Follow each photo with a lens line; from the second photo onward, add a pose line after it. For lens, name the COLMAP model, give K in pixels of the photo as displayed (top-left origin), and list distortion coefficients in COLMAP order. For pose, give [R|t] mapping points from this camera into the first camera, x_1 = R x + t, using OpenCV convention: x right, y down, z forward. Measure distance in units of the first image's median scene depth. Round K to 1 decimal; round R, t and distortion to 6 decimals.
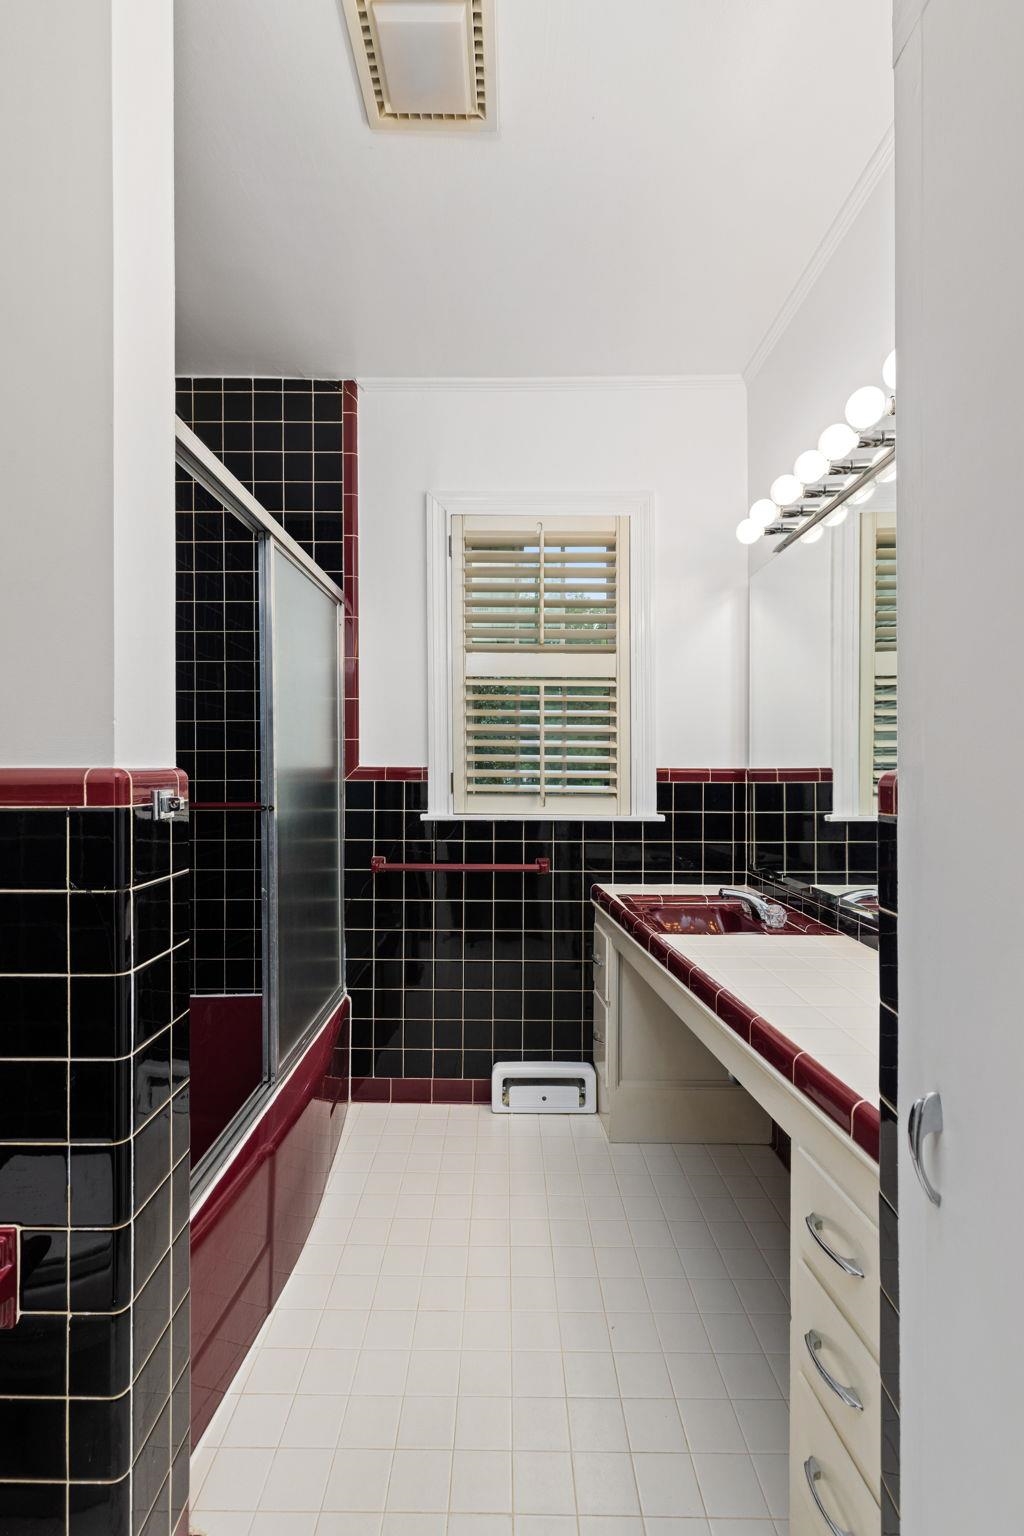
lens RADIAL K [[689.6, 0, 505.5], [0, 689.6, 777.0], [0, 0, 1]] dist [0.005970, 0.000734]
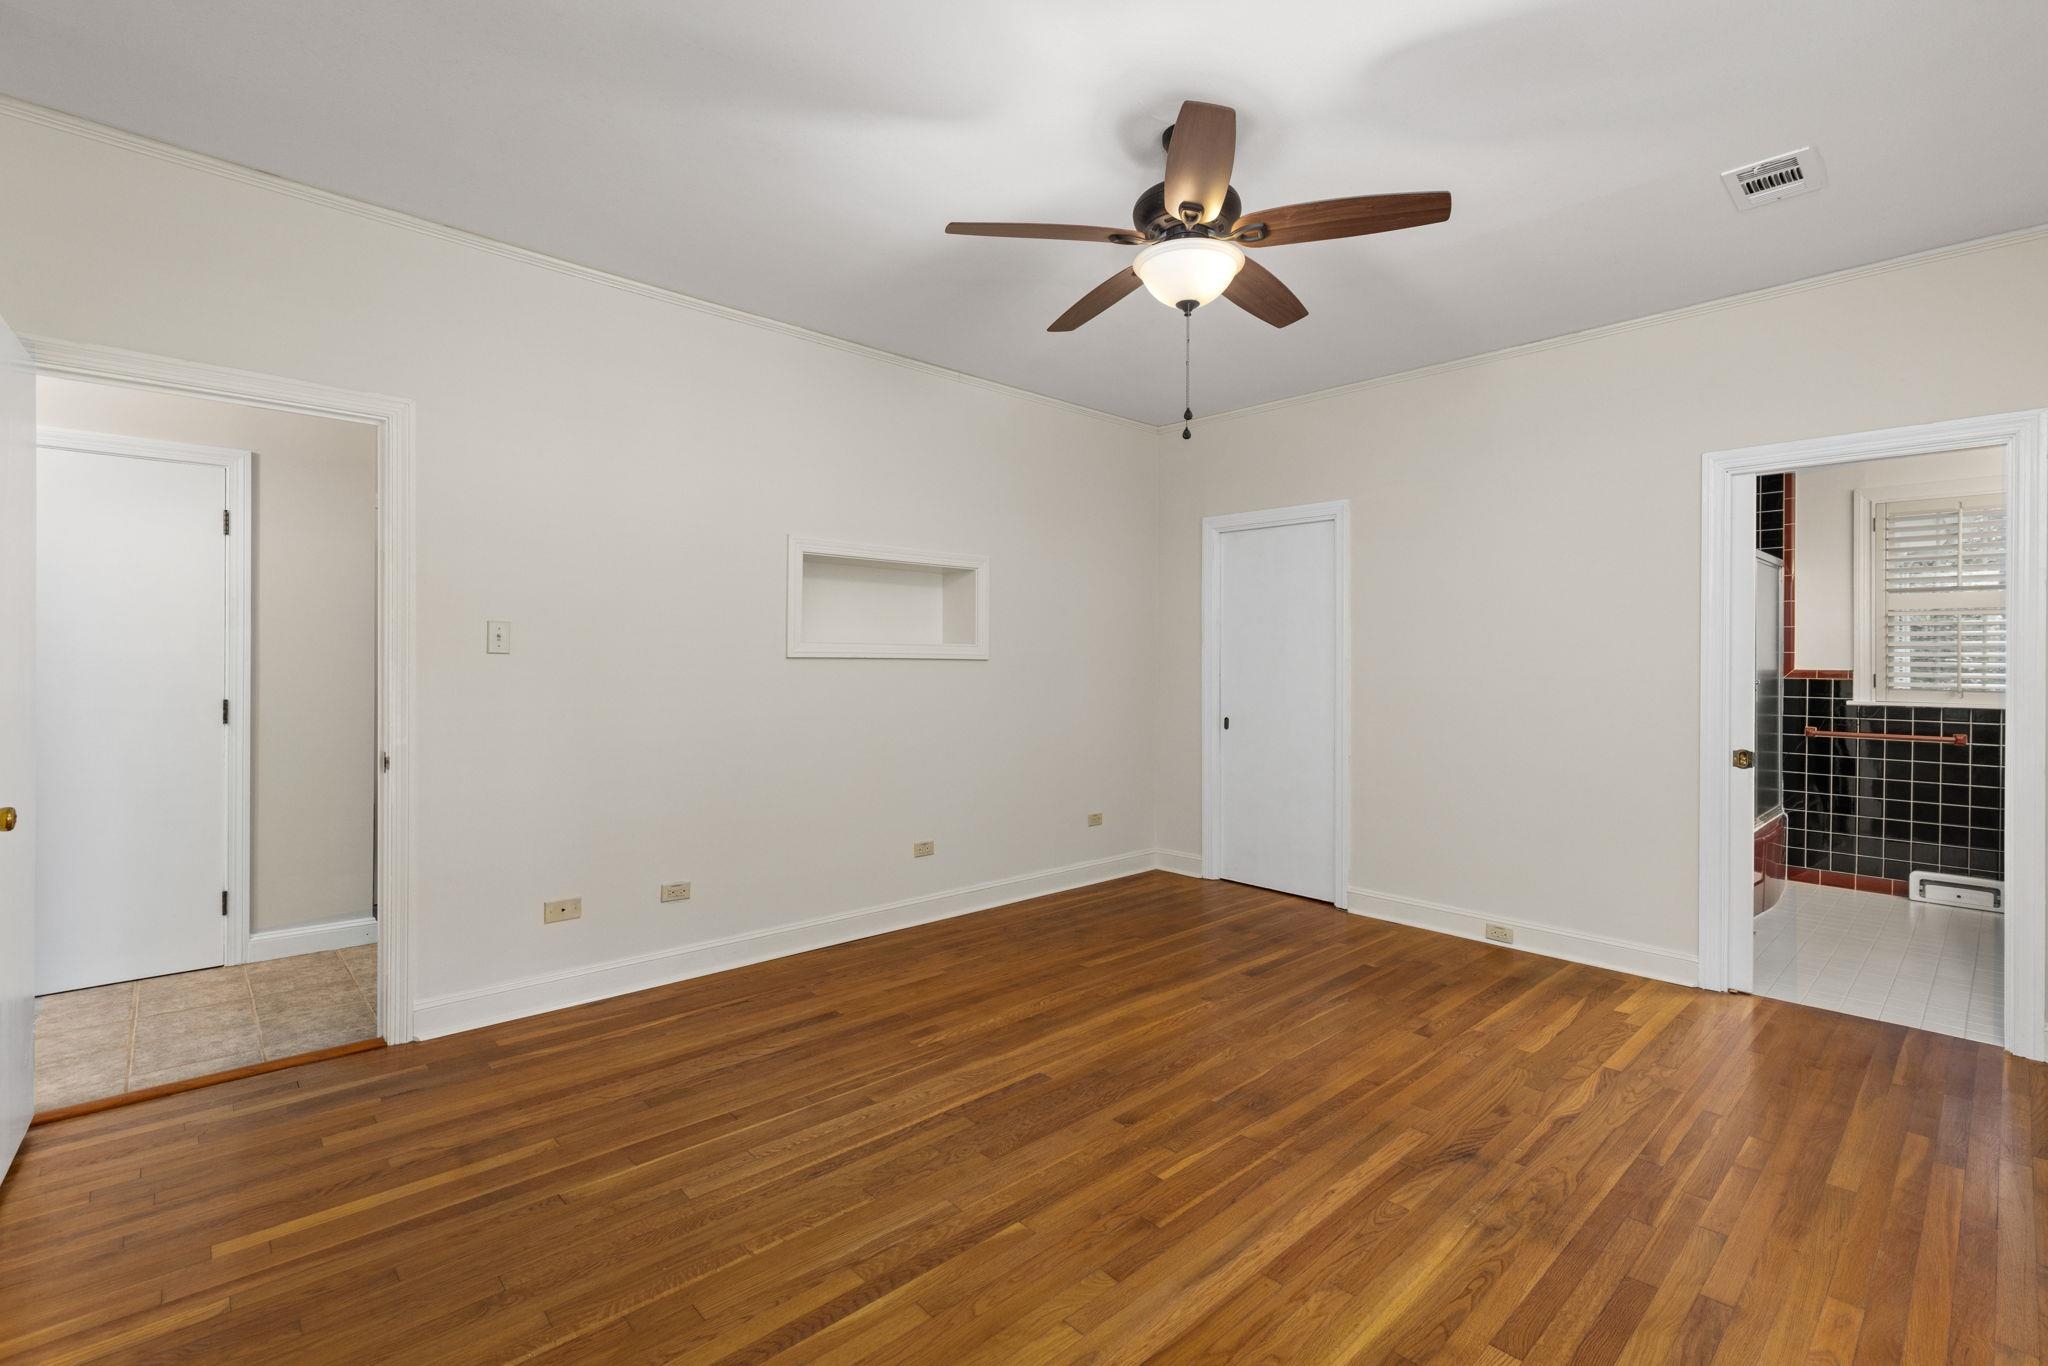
lens RADIAL K [[919.5, 0, 1038.8], [0, 919.5, 673.6], [0, 0, 1]] dist [0.005970, 0.000734]
pose [[0.672573, 0.005829, -0.740008, 0.189107], [-0.005360, 0.999981, 0.003006, -0.003301], [0.740011, 0.001945, 0.672592, -1.713393]]
